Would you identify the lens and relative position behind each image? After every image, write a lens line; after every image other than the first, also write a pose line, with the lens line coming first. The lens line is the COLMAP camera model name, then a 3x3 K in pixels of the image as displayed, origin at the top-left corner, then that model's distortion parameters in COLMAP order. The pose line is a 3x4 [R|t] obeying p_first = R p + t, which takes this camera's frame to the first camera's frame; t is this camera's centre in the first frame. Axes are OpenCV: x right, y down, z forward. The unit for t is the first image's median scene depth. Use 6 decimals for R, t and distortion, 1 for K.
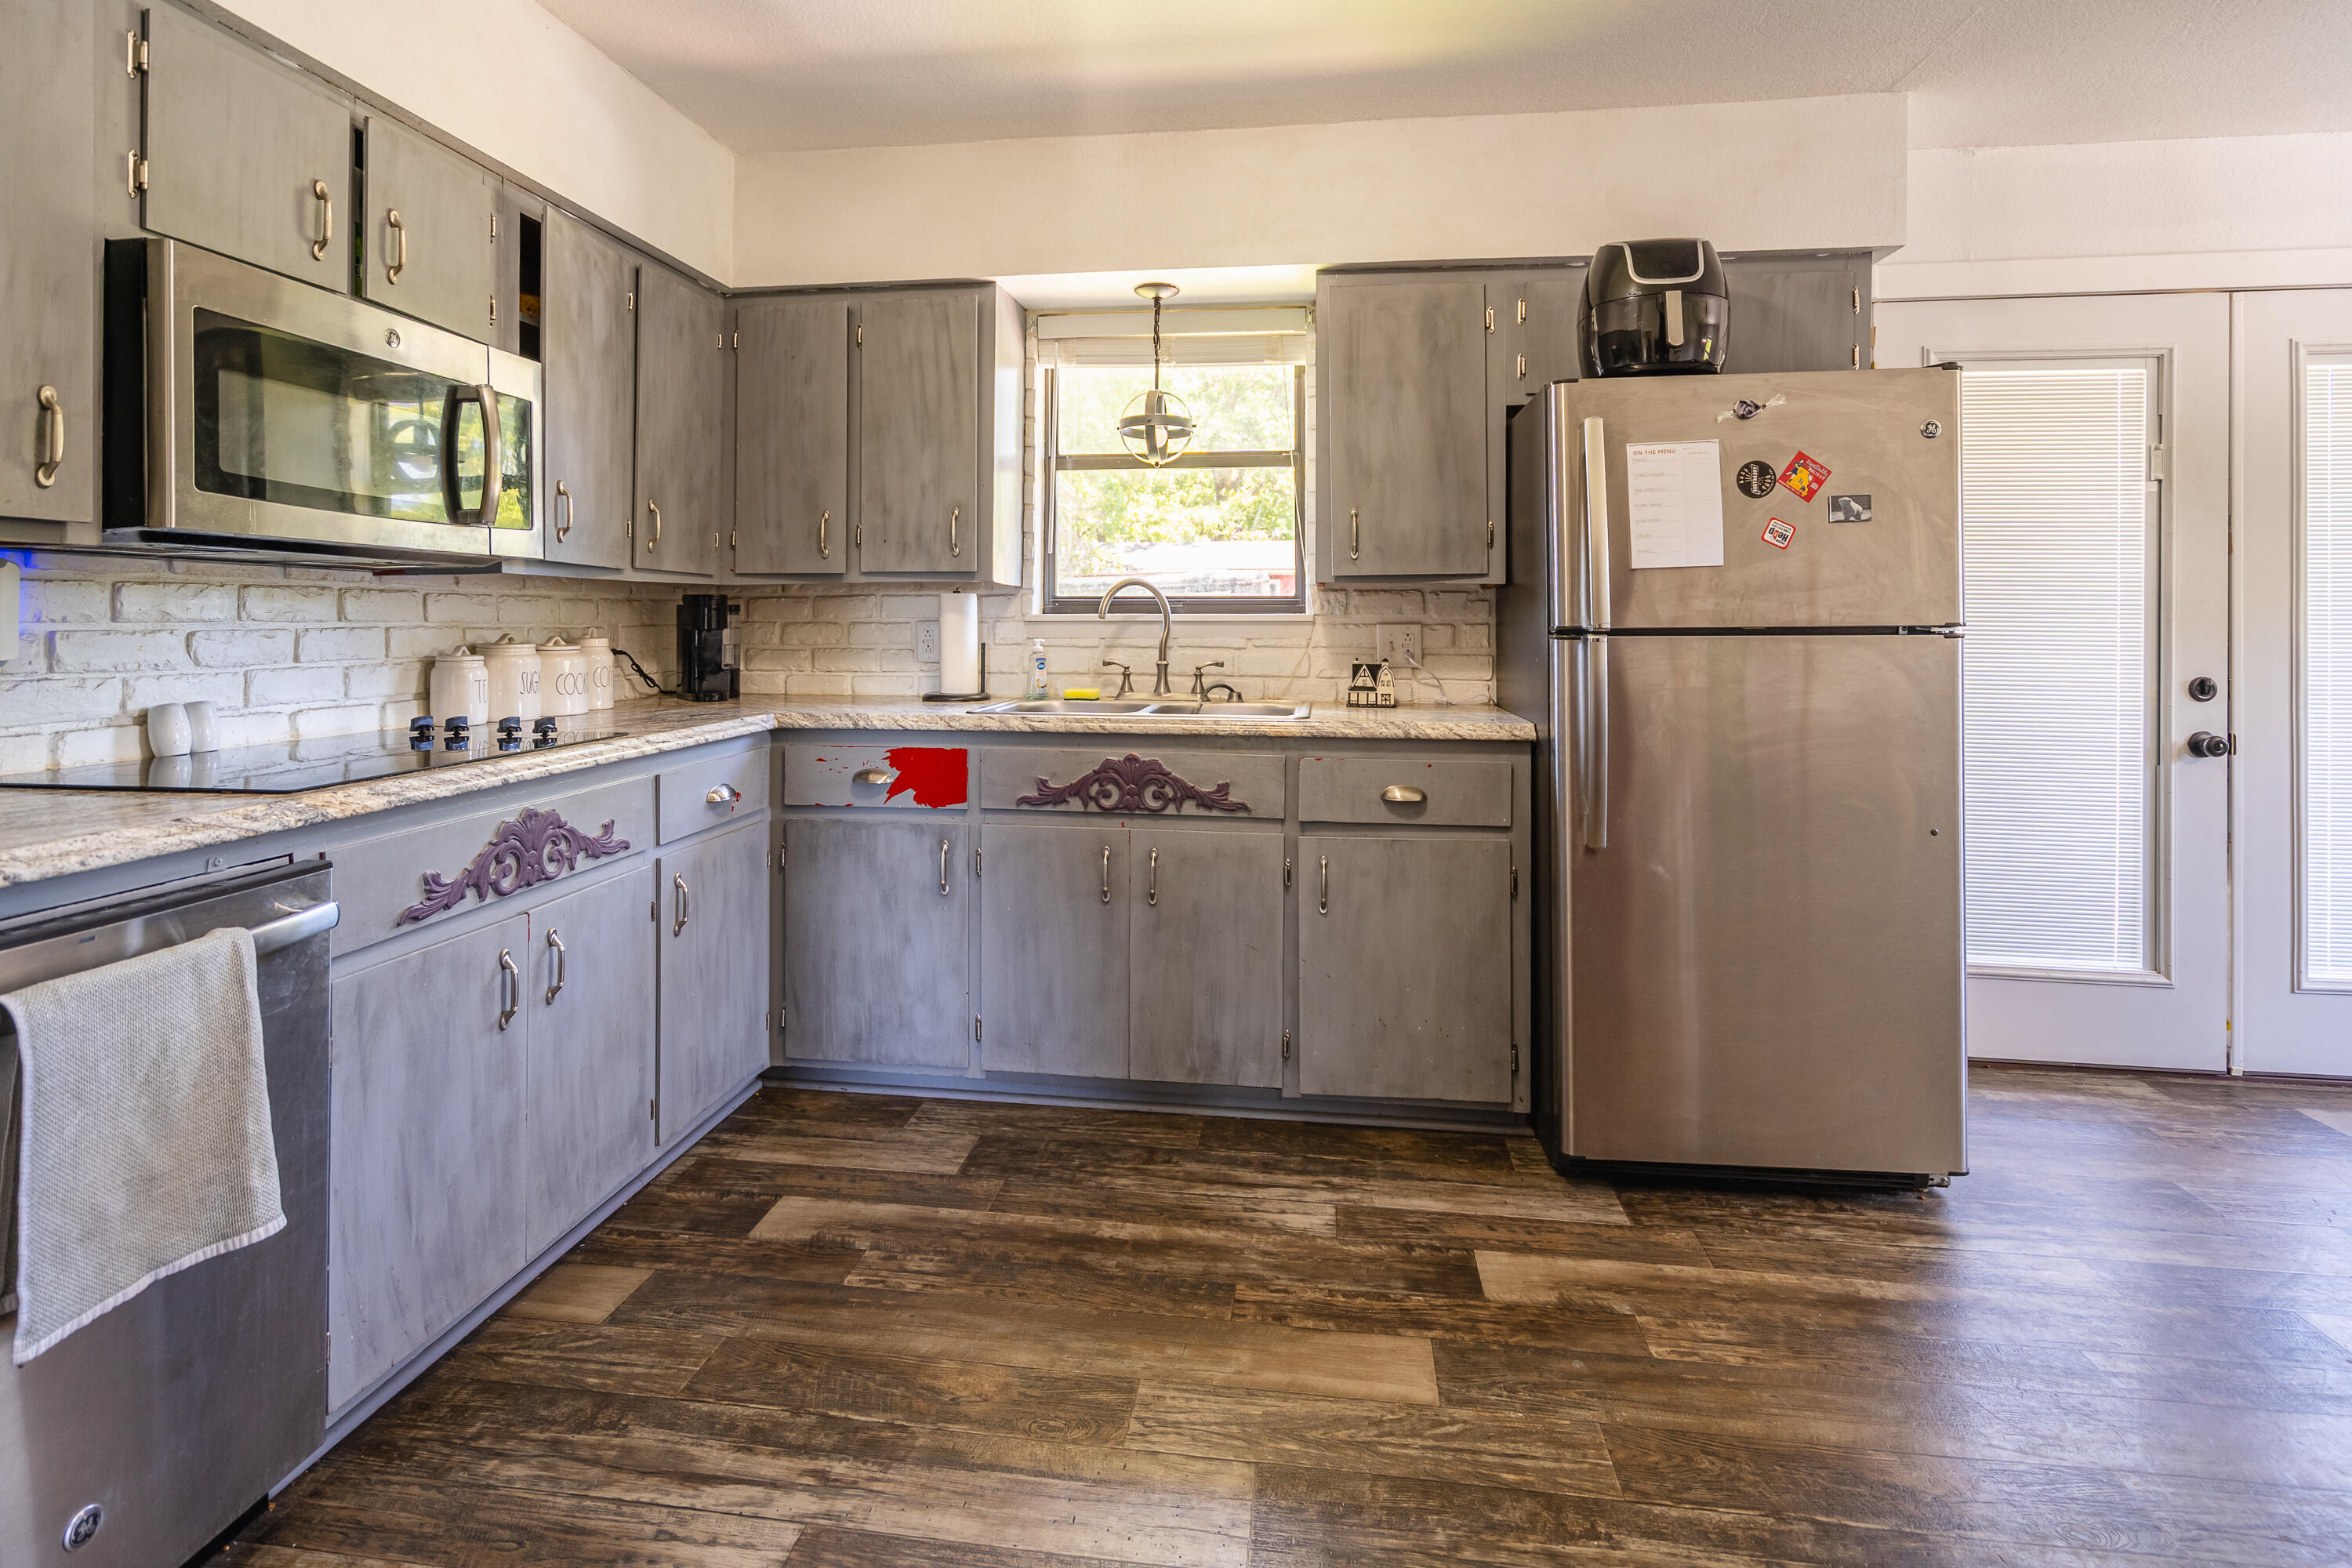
lens RADIAL K [[1123.5, 0, 1174.0], [0, 1123.5, 612.6], [0, 0, 1]] dist [-0.001147, 0.000079]
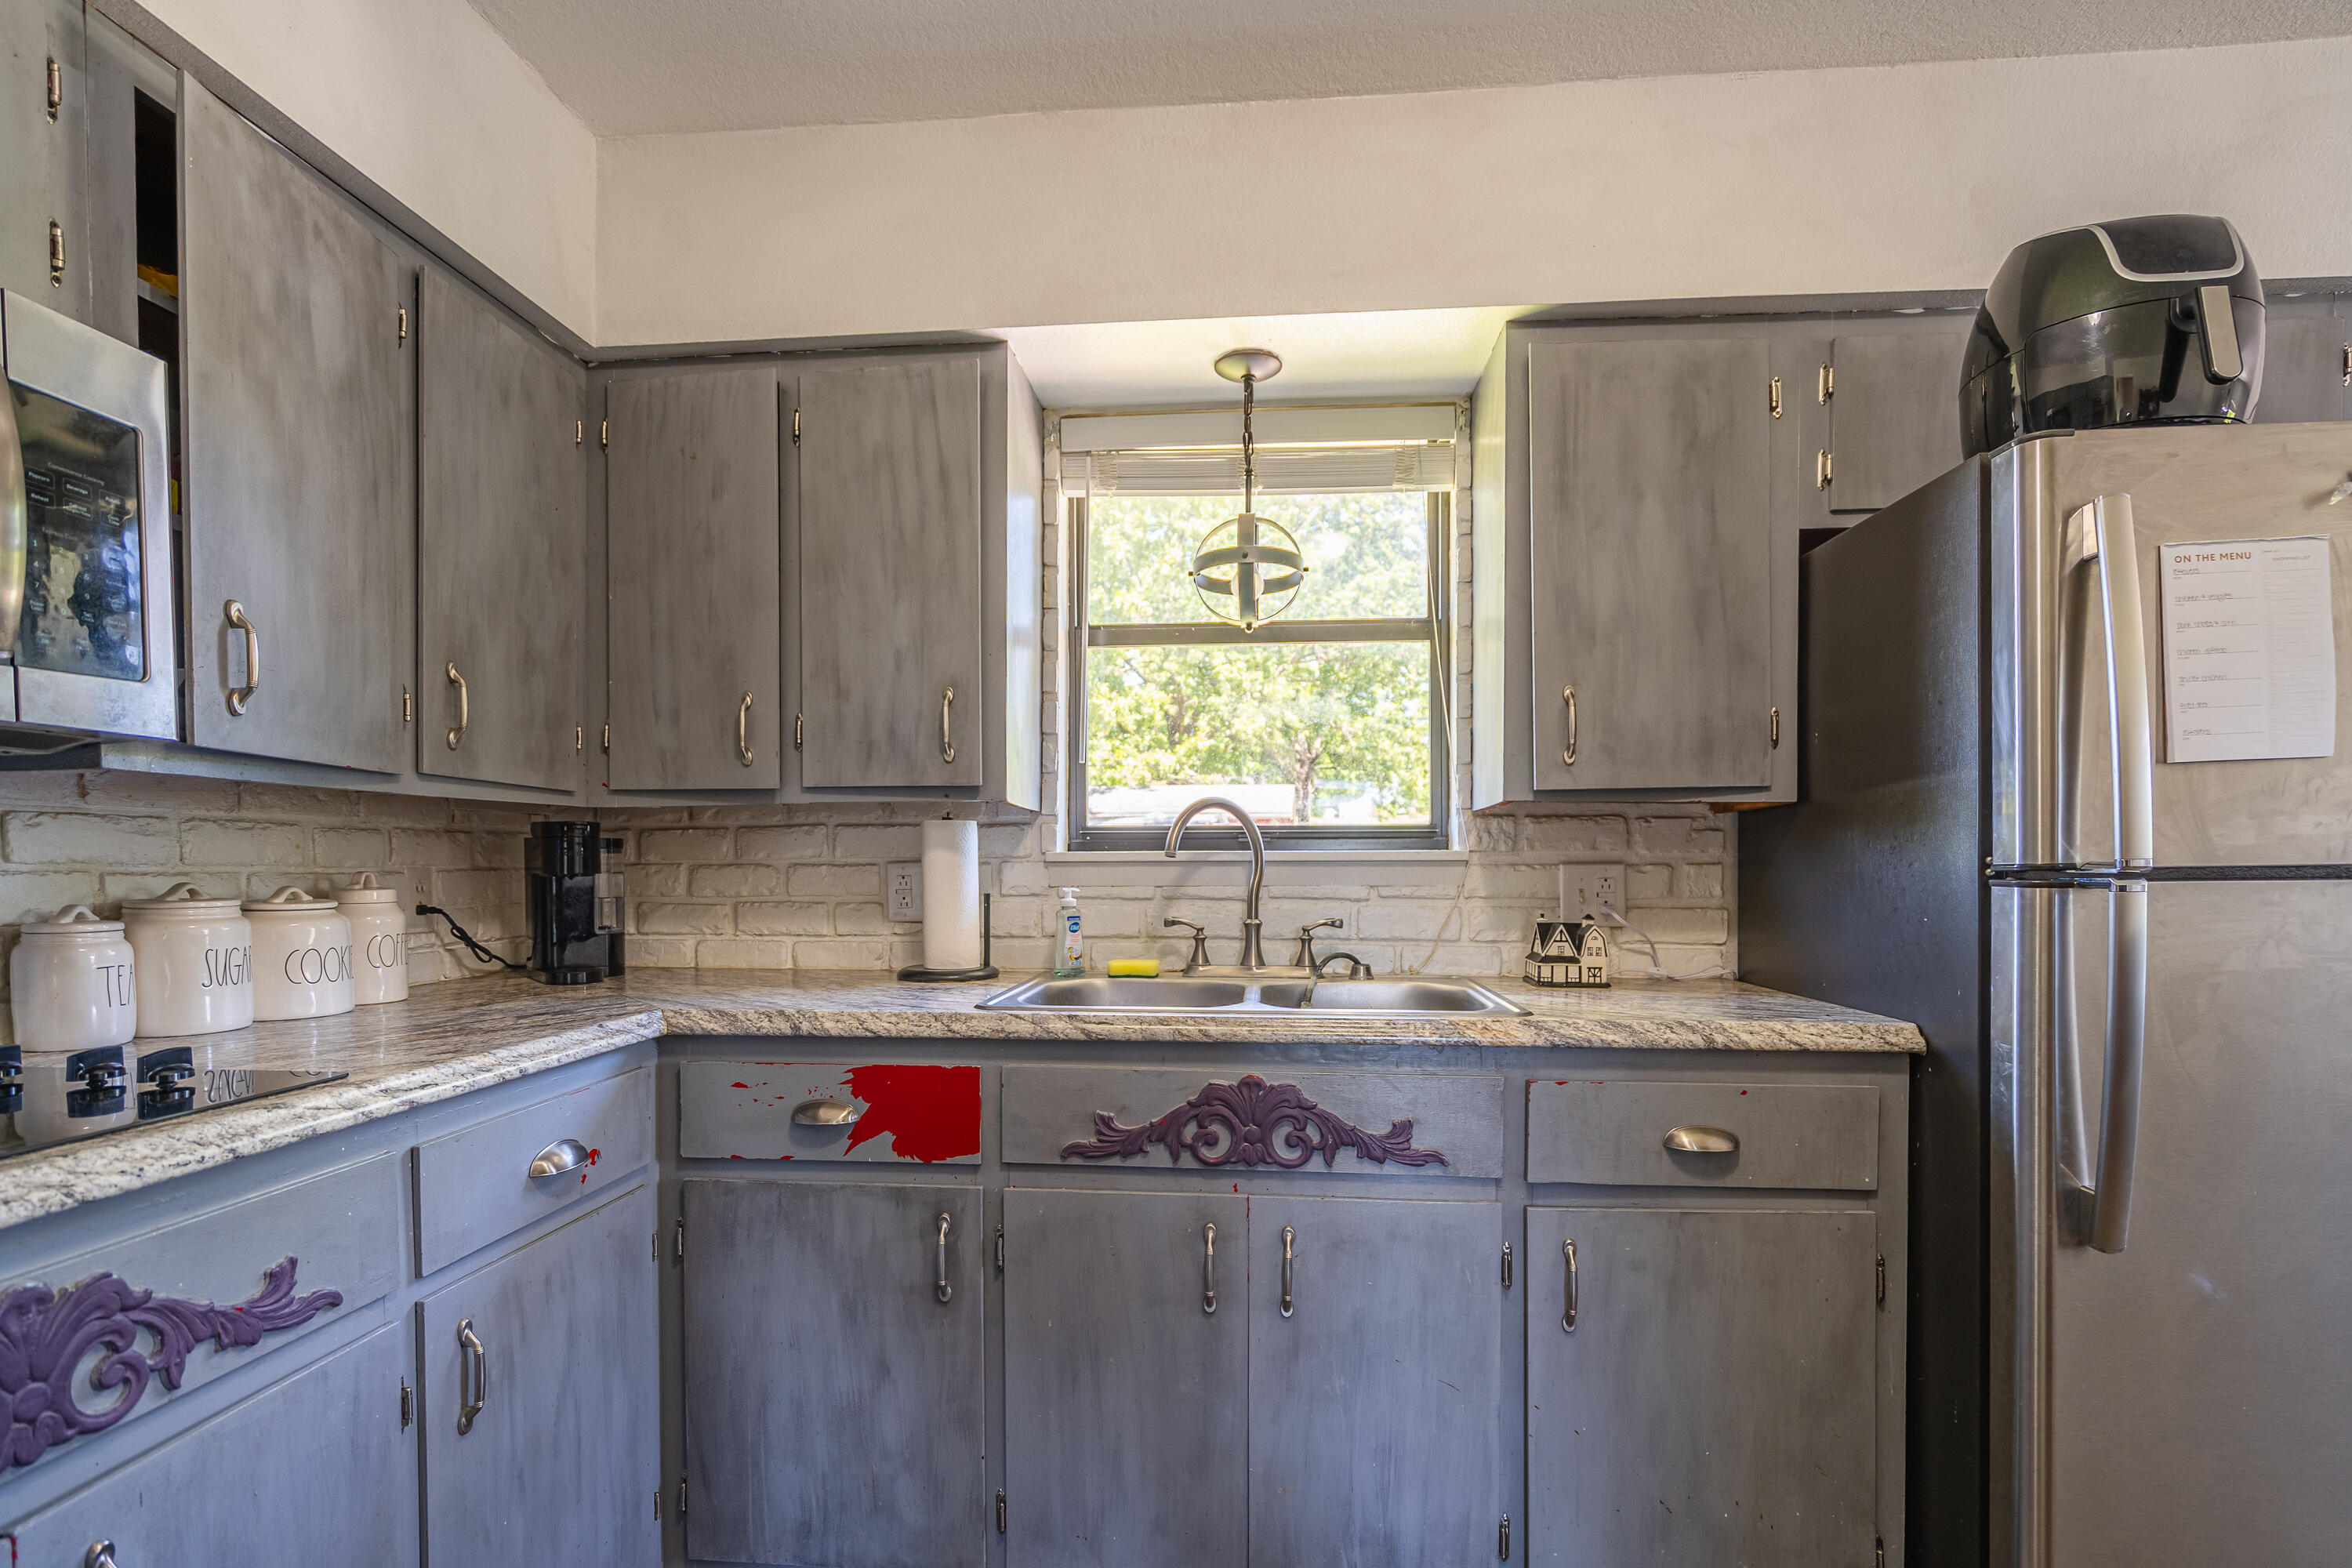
lens RADIAL K [[1100.6, 0, 1180.1], [0, 1100.6, 887.1], [0, 0, 1]] dist [-0.001028, 0.000430]
pose [[0.998683, -0.003778, 0.051163, -0.105617], [0.002413, 0.999640, 0.026713, 0.006743], [-0.051246, -0.026554, 0.998333, 0.397403]]
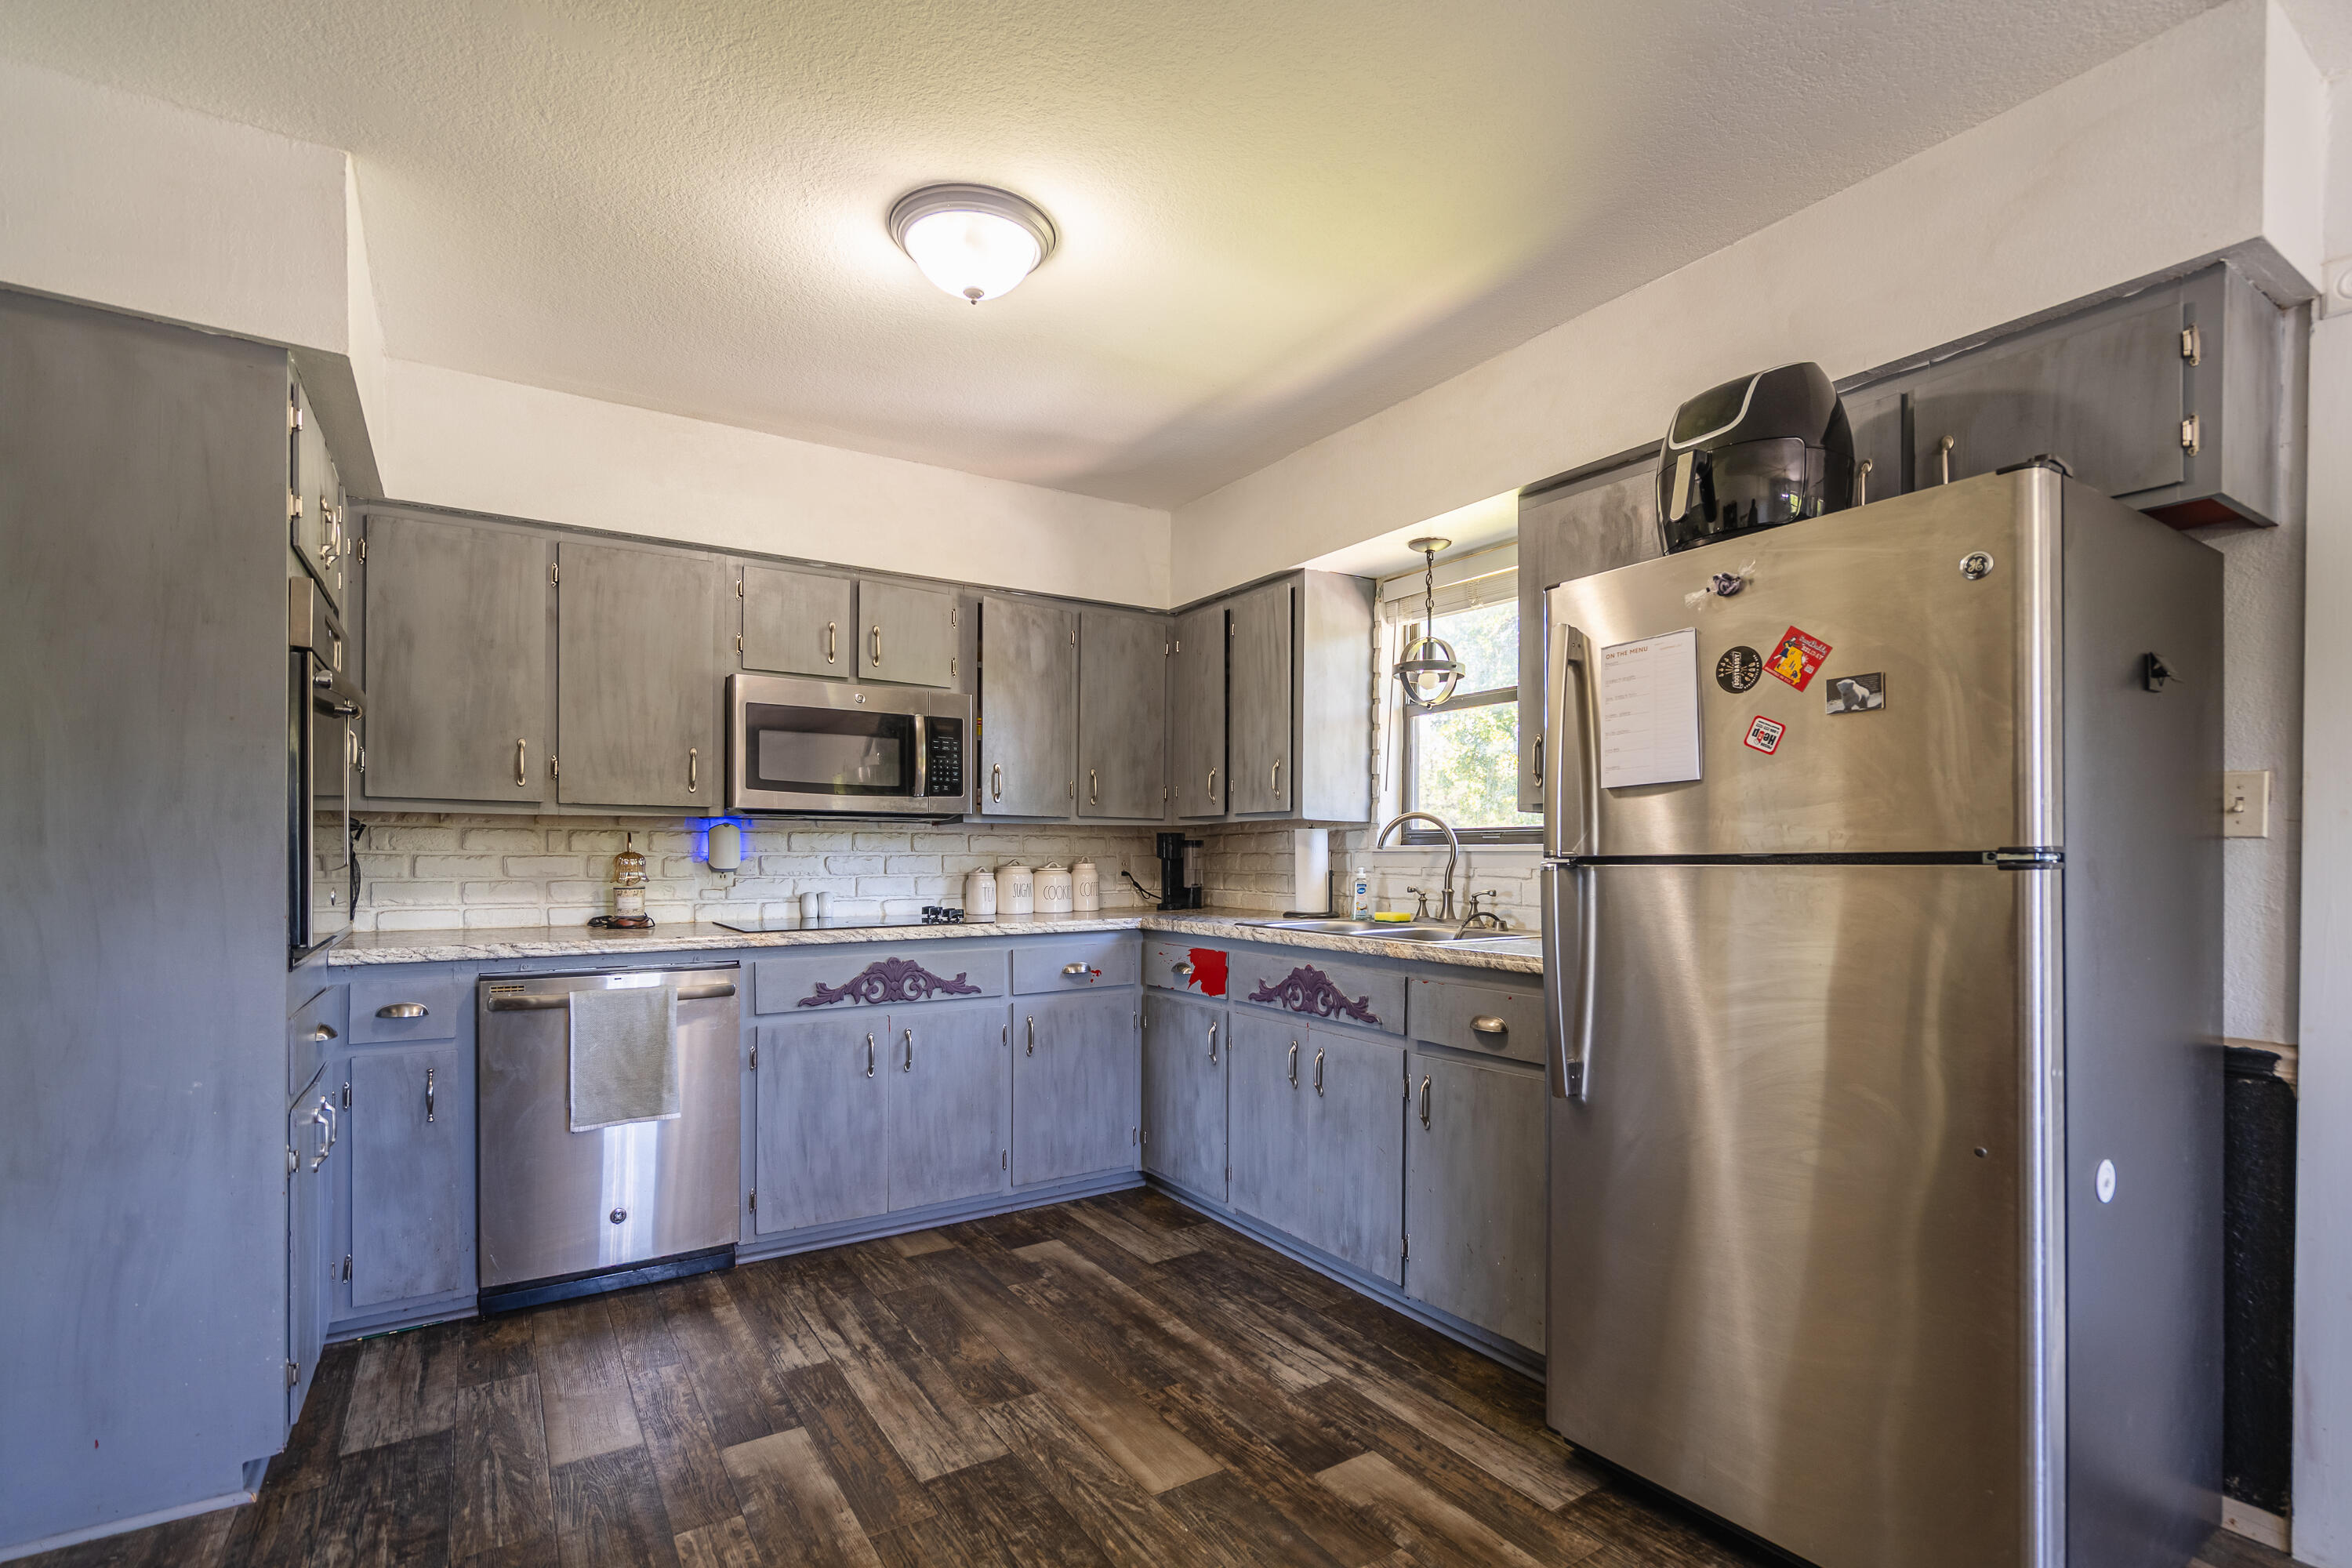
lens RADIAL K [[1073.4, 0, 1179.1], [0, 1073.4, 854.5], [0, 0, 1]] dist [-0.000803, 0.000104]
pose [[0.657886, -0.000751, -0.753117, 0.703603], [0.004767, 0.999984, 0.003168, 0.007416], [0.753102, -0.005674, 0.657879, 0.165056]]
